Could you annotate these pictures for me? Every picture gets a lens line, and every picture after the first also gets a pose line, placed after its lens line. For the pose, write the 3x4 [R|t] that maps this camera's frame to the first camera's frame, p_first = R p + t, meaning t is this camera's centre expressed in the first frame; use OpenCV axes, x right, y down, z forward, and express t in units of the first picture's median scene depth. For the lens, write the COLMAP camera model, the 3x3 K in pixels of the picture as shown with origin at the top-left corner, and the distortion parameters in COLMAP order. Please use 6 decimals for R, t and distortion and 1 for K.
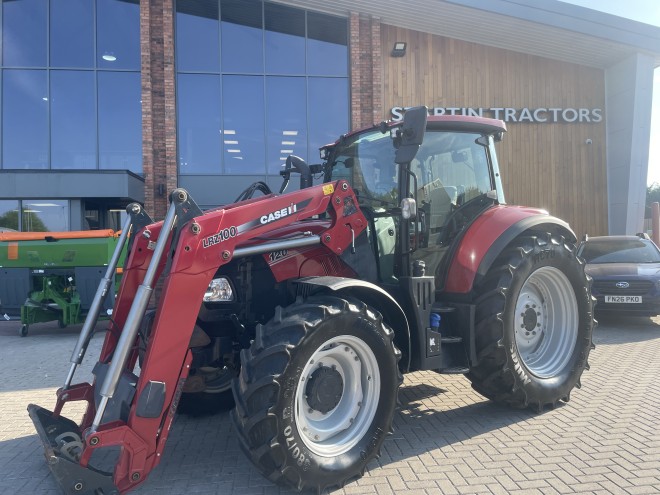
lens RADIAL K [[498.4, 0, 327.3], [0, 498.4, 239.8], [0, 0, 1]] dist [0.086326, -0.108972]
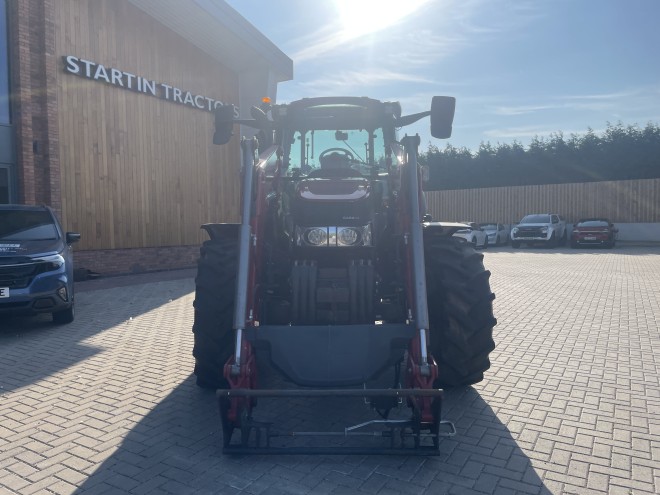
lens RADIAL K [[498.4, 0, 318.1], [0, 498.4, 242.7], [0, 0, 1]] dist [0.086326, -0.108972]
pose [[0.601974, -0.016265, 0.798350, -0.787312], [-0.019488, 0.999195, 0.035051, 0.040918], [-0.798278, -0.036658, 0.601173, 0.337141]]
